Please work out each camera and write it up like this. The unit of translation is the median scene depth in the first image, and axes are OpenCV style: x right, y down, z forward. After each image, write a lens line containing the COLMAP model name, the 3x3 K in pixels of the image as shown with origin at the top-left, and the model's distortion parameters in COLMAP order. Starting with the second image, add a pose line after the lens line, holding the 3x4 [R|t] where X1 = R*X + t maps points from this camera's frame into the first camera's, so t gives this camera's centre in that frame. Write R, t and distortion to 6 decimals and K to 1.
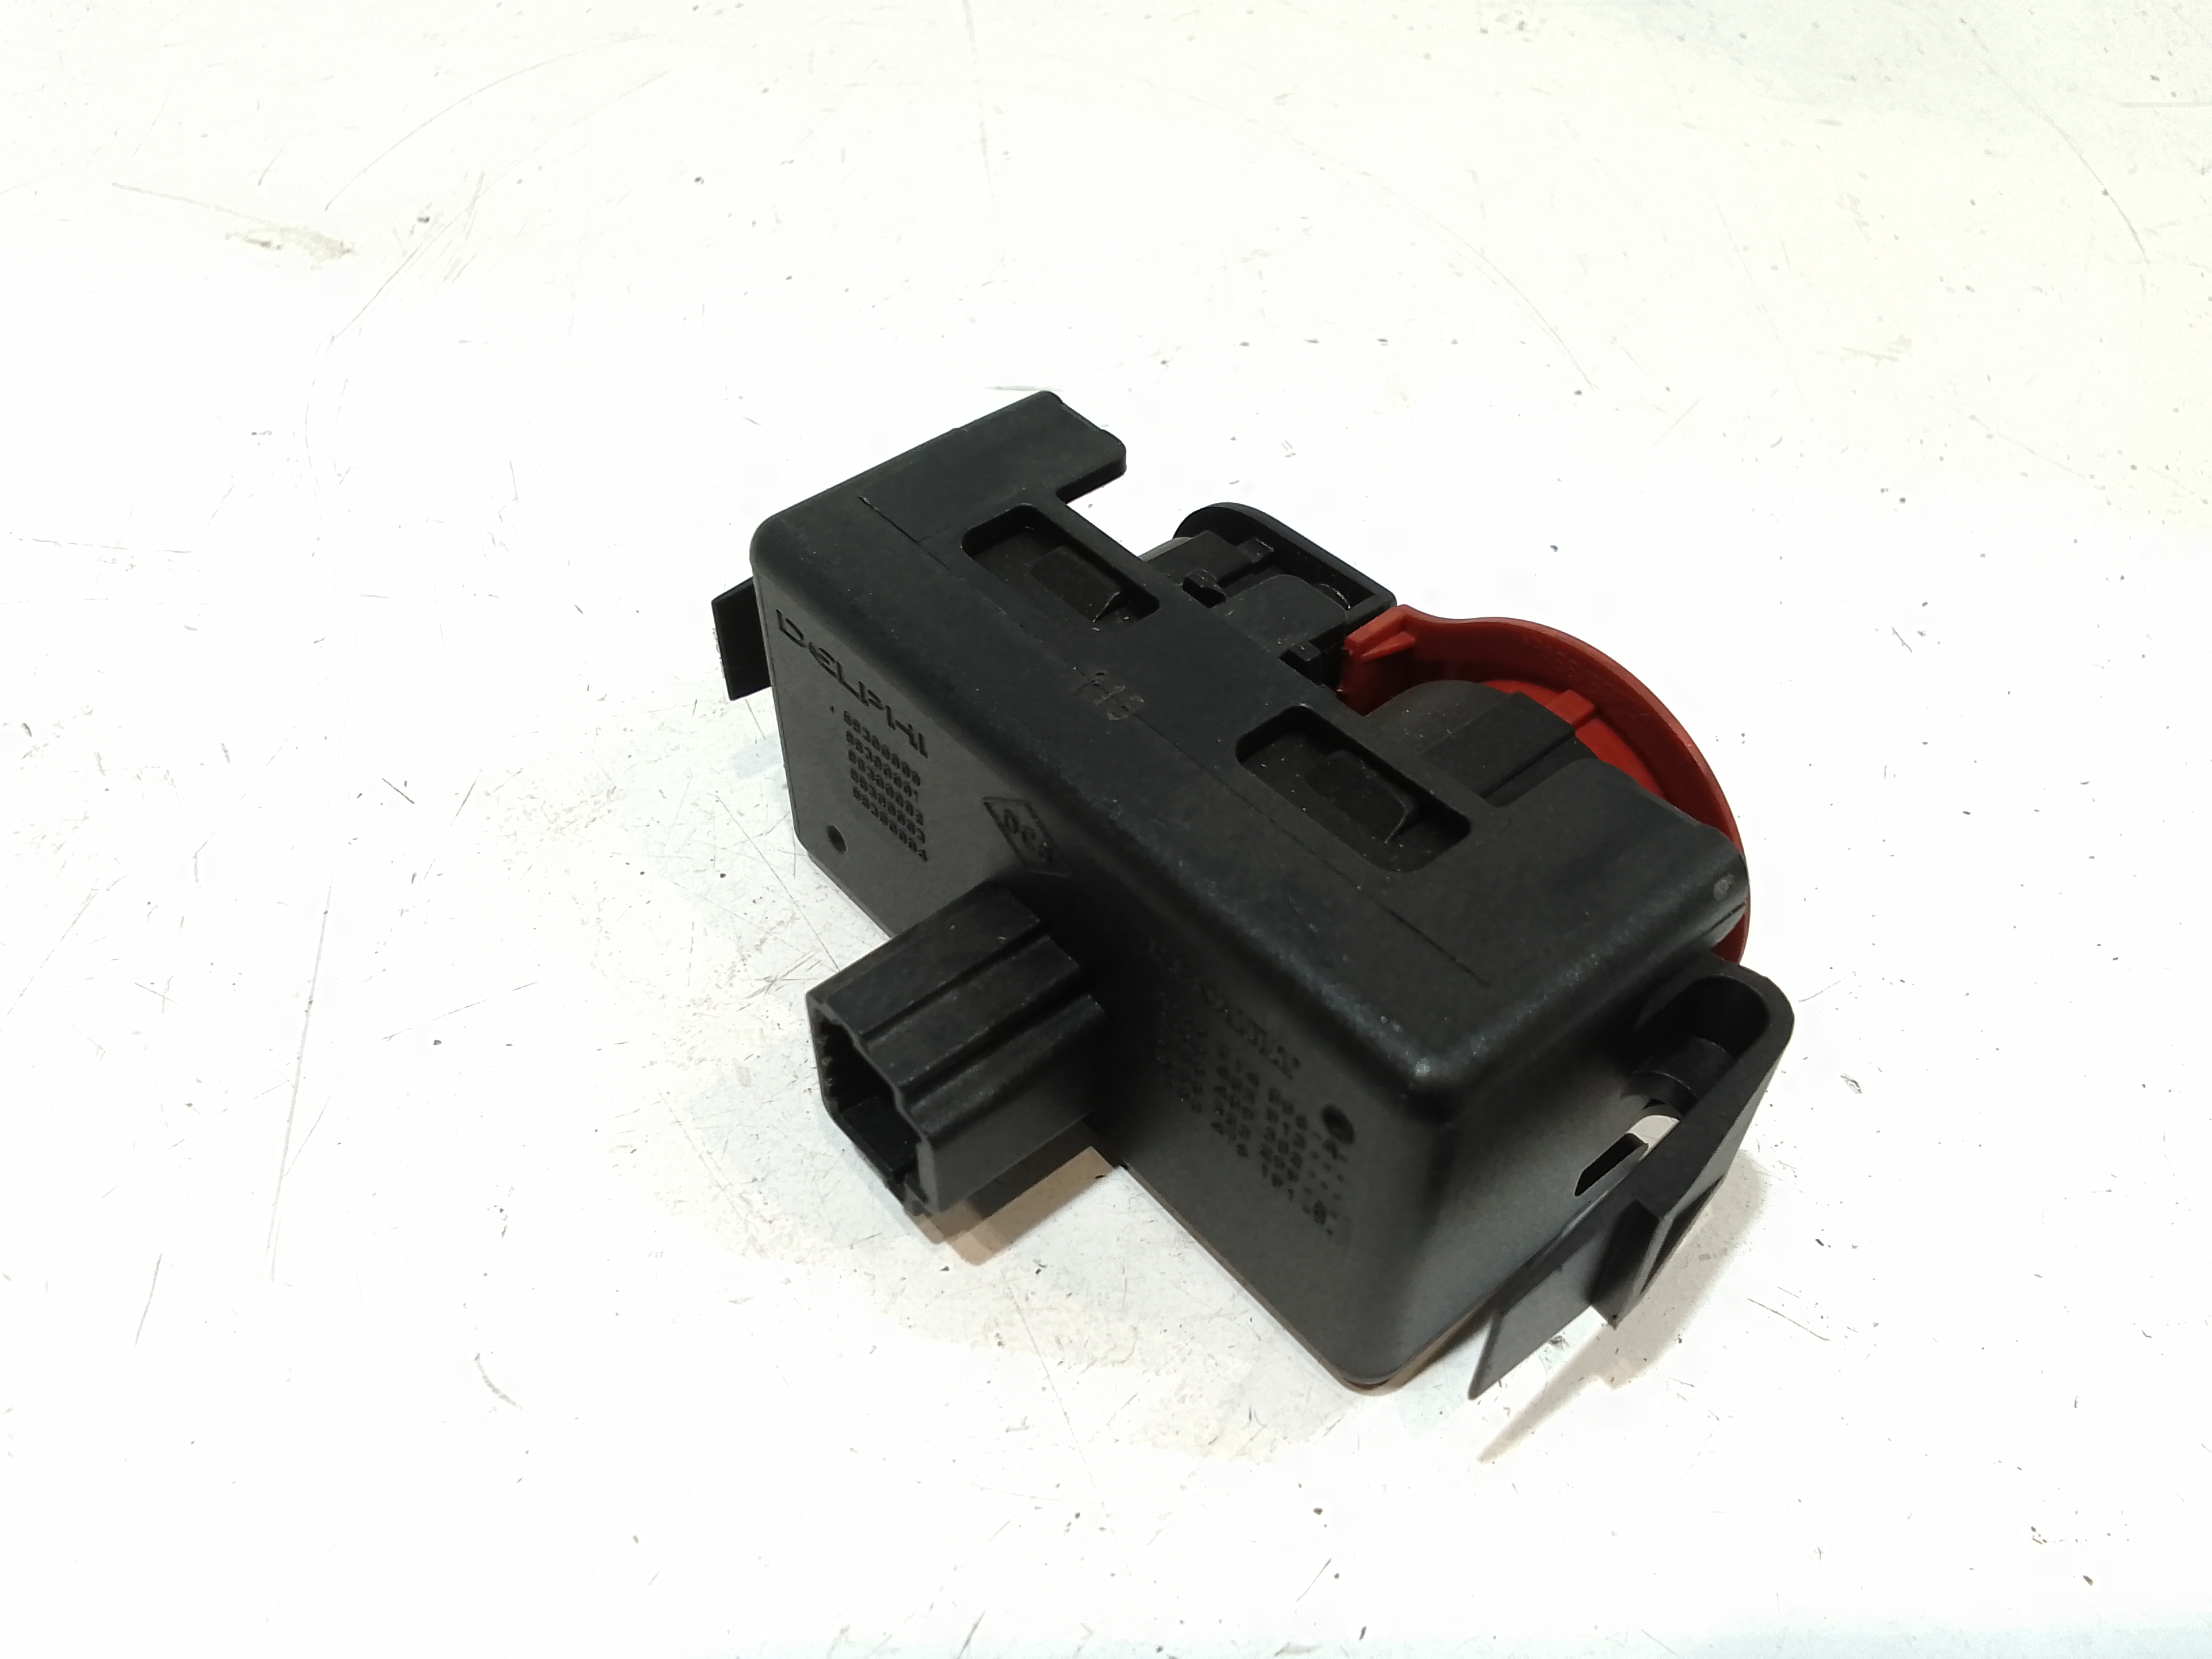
lens RADIAL K [[1729.3, 0, 1106.0], [0, 1729.3, 829.5], [0, 0, 1]] dist [-0.002732, -0.000485]
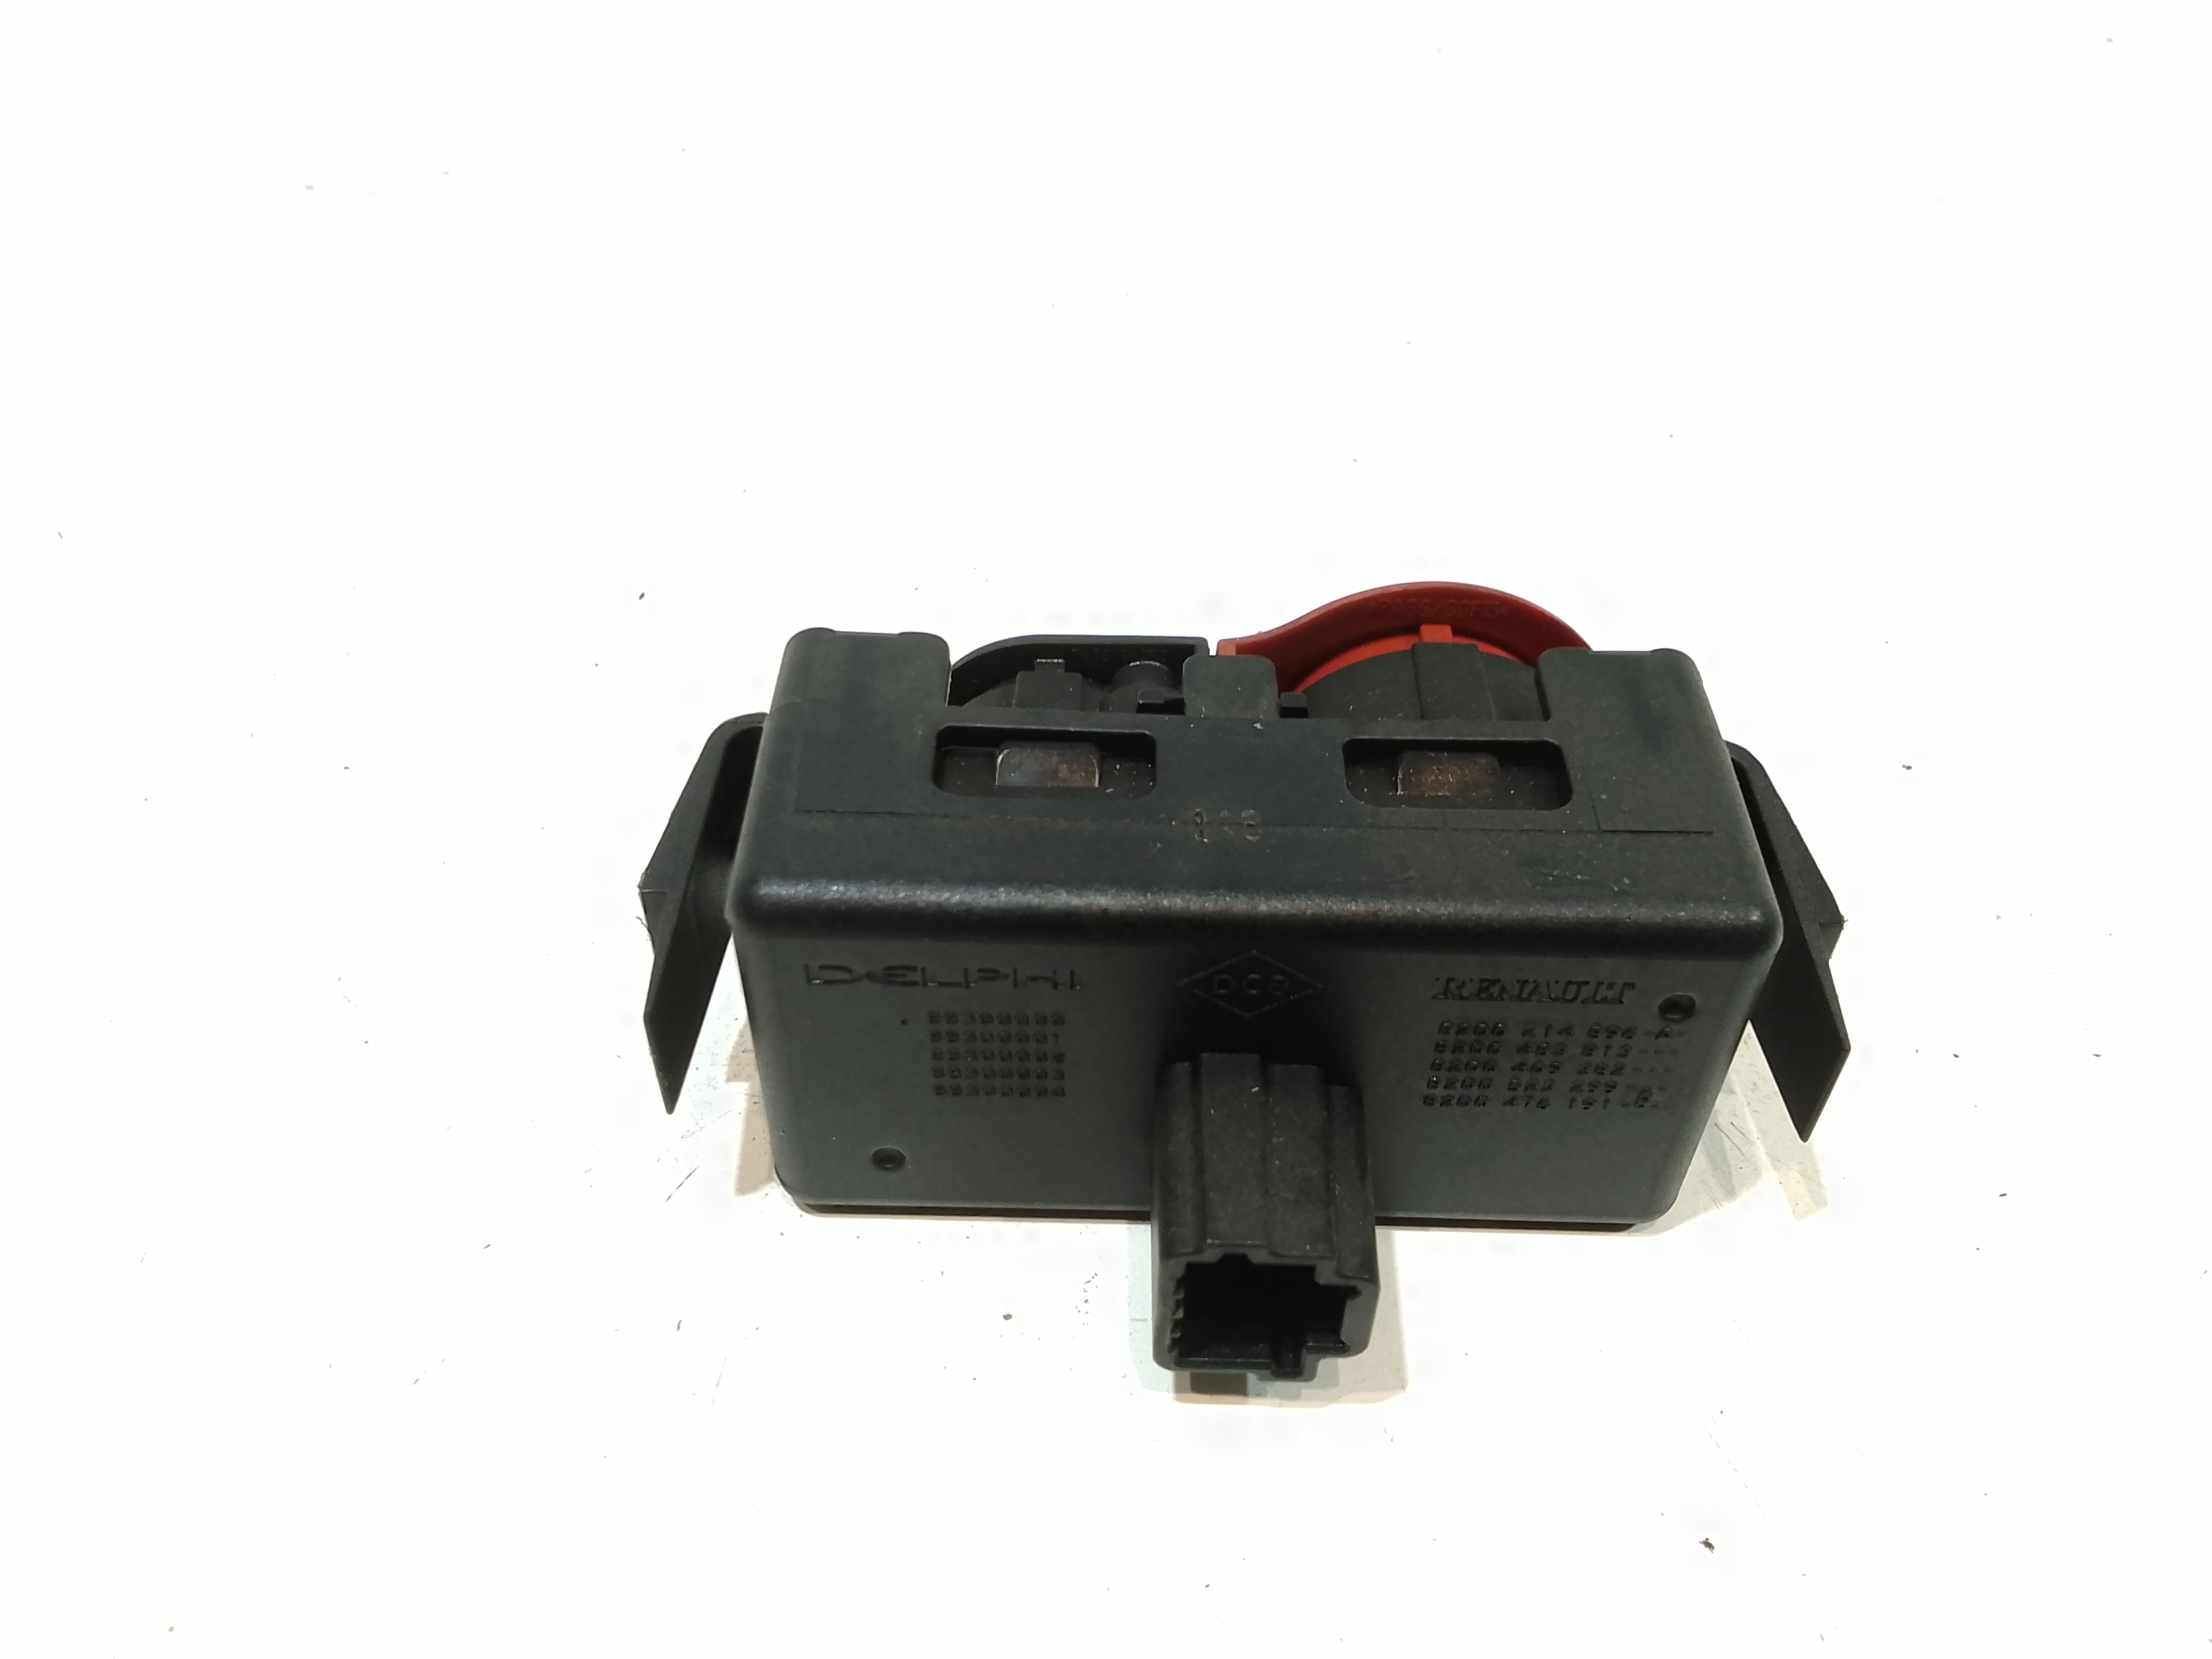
lens RADIAL K [[1729.3, 0, 1106.0], [0, 1729.3, 829.5], [0, 0, 1]] dist [-0.002732, -0.000485]
pose [[0.663984, -0.517211, 0.540017, -0.566133], [0.530972, 0.834627, 0.146516, -0.249195], [-0.526492, 0.189450, 0.828803, 0.190488]]
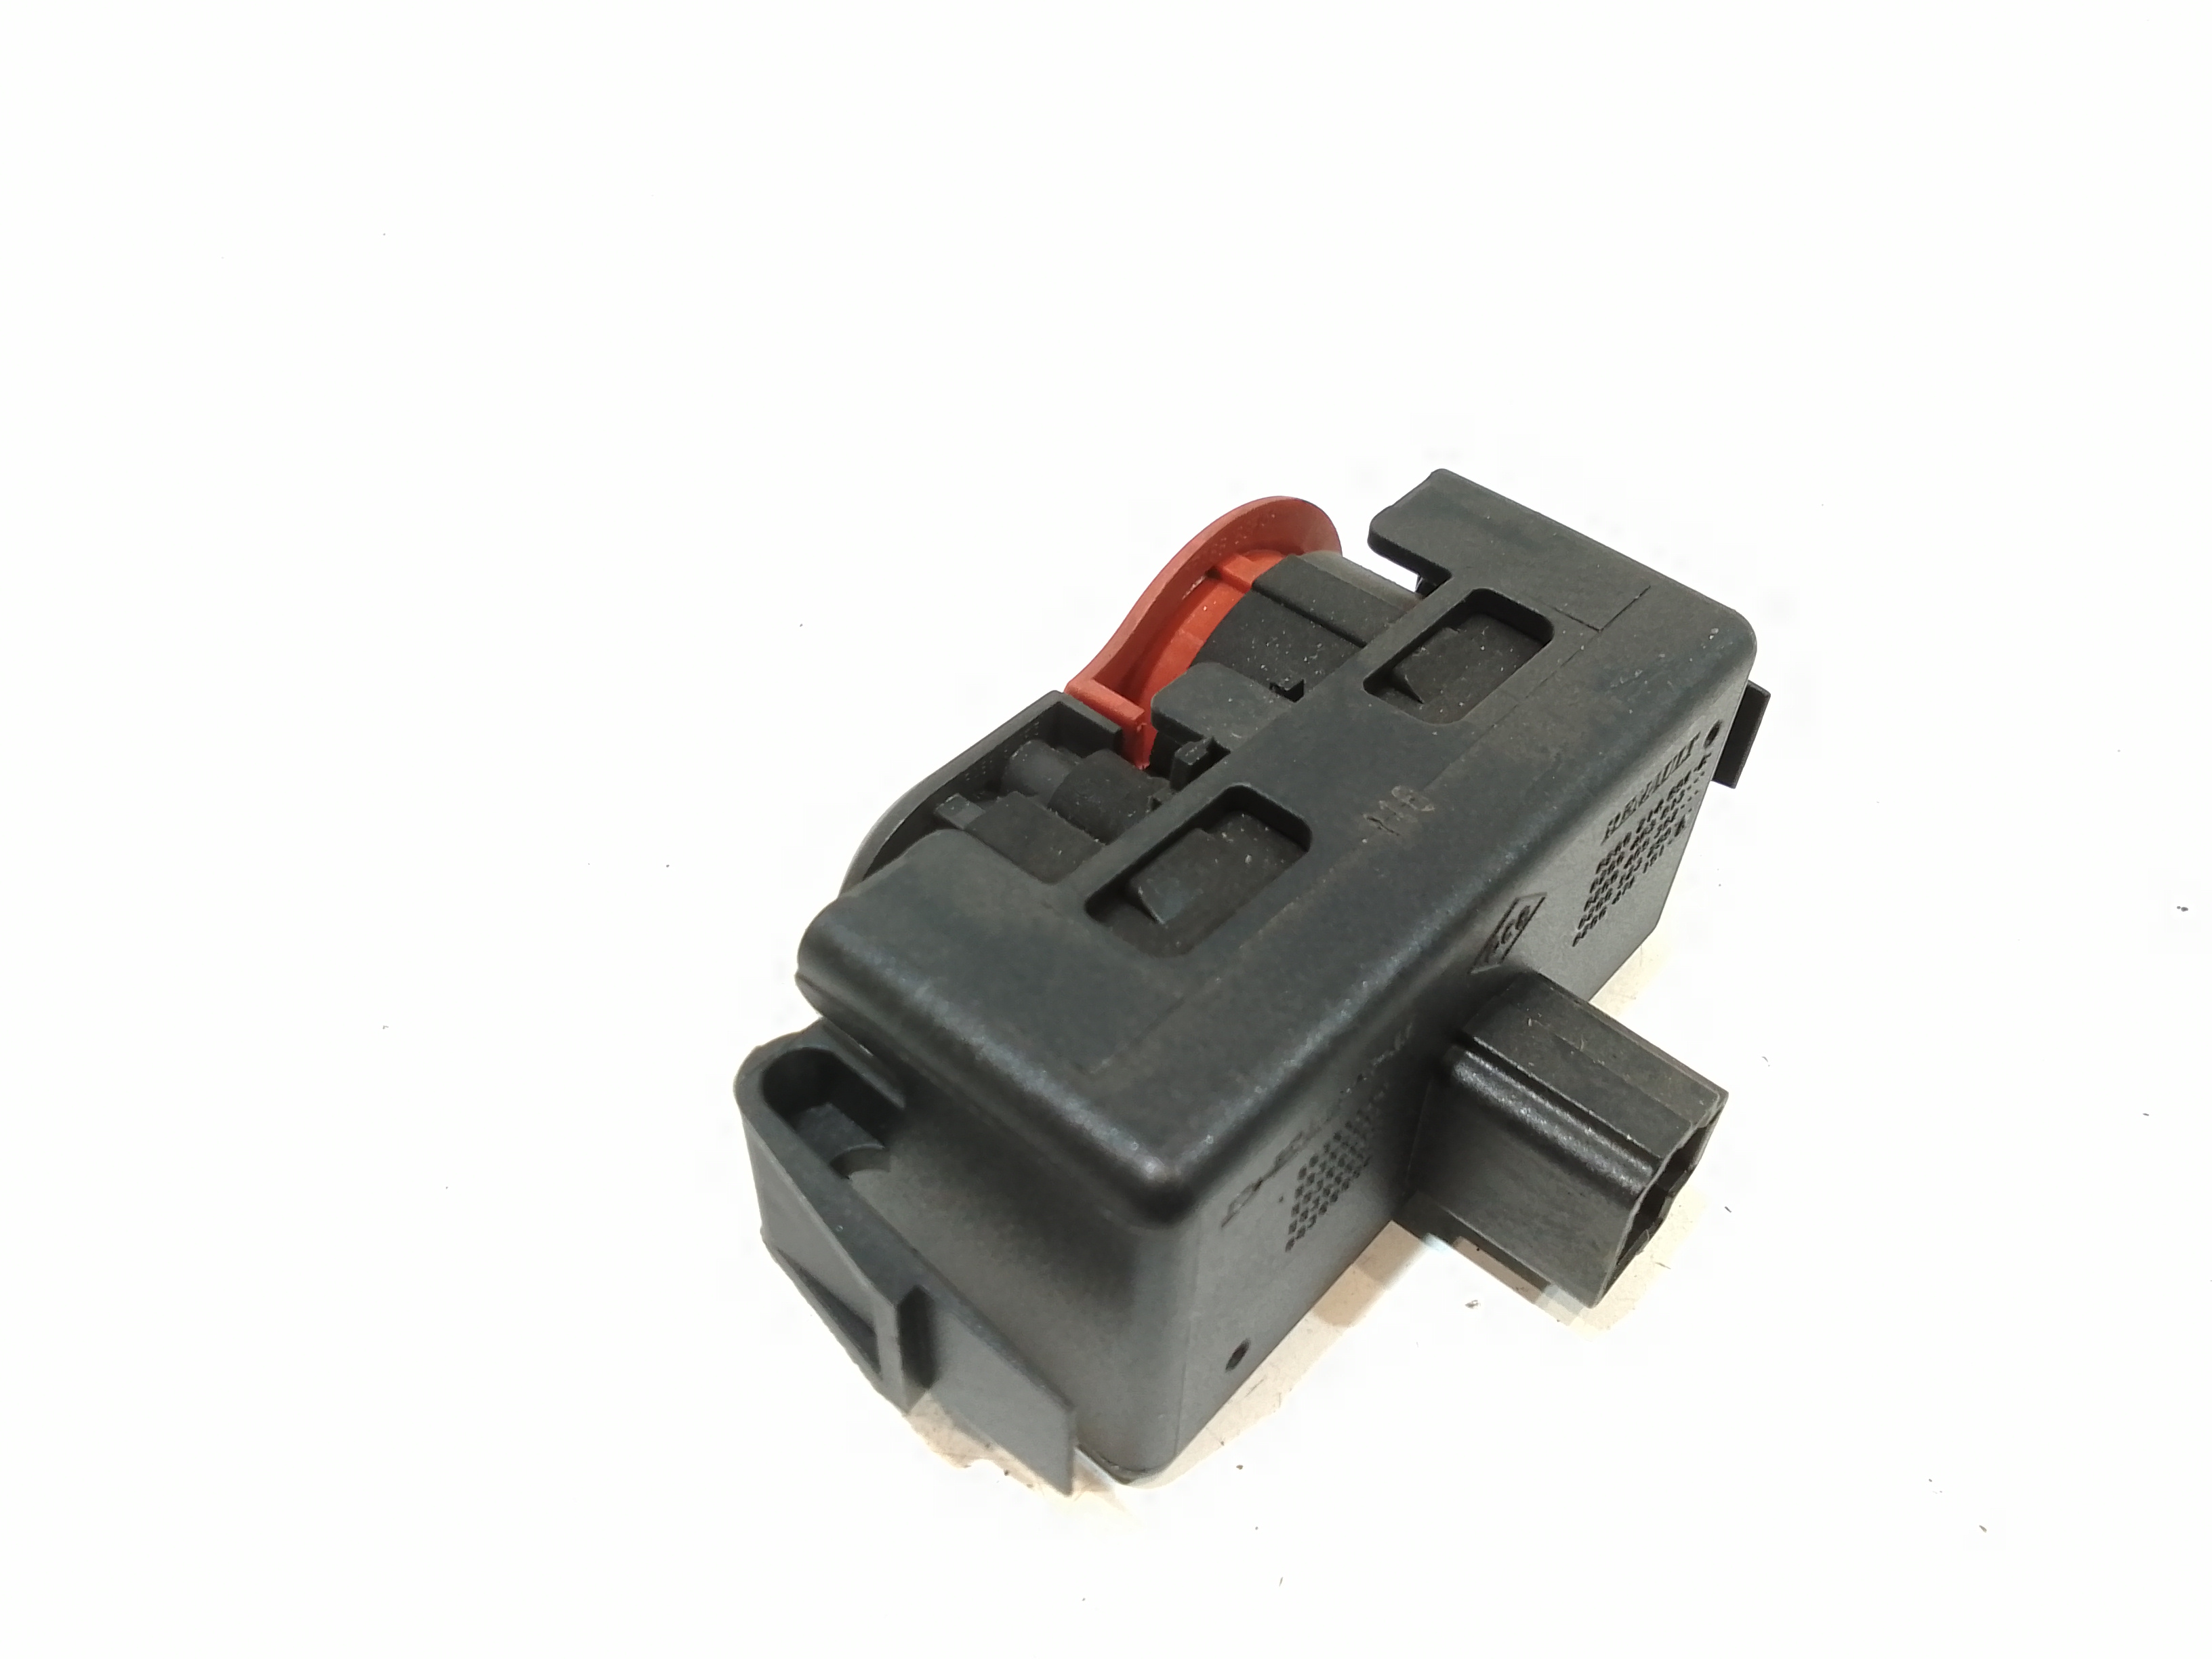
lens RADIAL K [[1729.3, 0, 1106.0], [0, 1729.3, 829.5], [0, 0, 1]] dist [-0.002732, -0.000485]
pose [[-0.127464, -0.710725, 0.691825, -0.624274], [0.698031, 0.431253, 0.571642, -0.706994], [-0.704632, 0.555779, 0.441139, 0.663217]]
